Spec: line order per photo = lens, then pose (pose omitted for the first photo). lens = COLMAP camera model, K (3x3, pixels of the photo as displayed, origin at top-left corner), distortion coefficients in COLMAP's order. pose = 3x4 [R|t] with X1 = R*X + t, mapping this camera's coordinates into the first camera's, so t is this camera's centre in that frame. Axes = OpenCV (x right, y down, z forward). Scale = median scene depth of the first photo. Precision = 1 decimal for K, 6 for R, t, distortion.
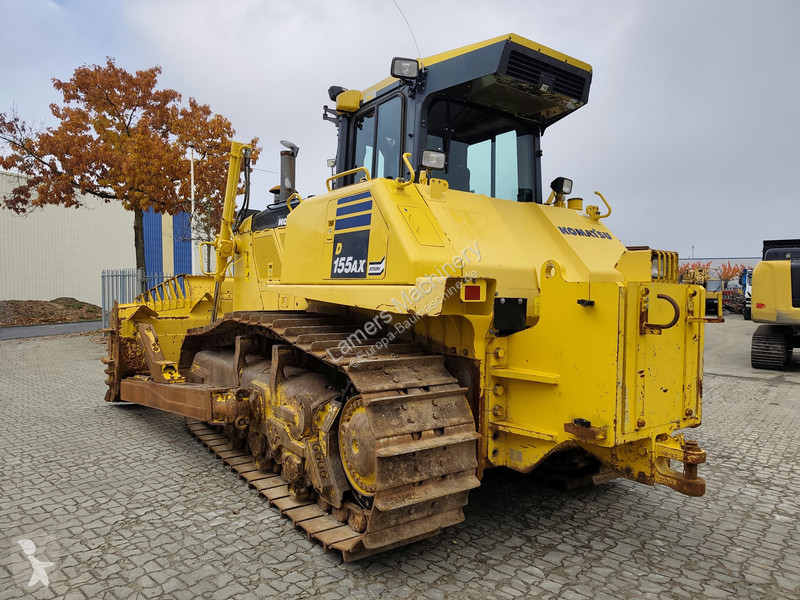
lens RADIAL K [[534.2, 0, 408.1], [0, 534.2, 306.6], [0, 0, 1]] dist [0.017835, -0.004657]
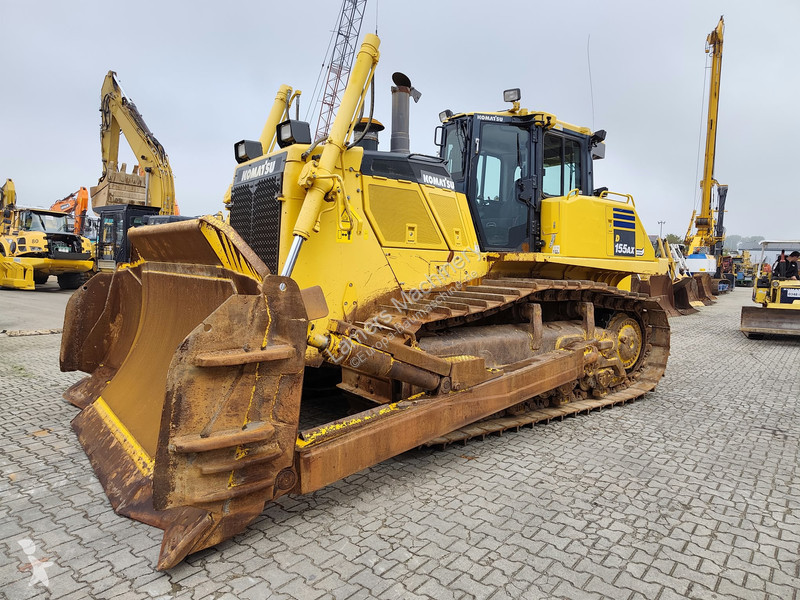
lens RADIAL K [[539.6, 0, 404.5], [0, 539.6, 304.2], [0, 0, 1]] dist [0.020721, -0.003855]
pose [[-0.043588, -0.091528, 0.994848, -1.844827], [0.001309, 0.995788, 0.091671, -0.058646], [-0.999049, 0.005298, -0.043285, 1.762145]]
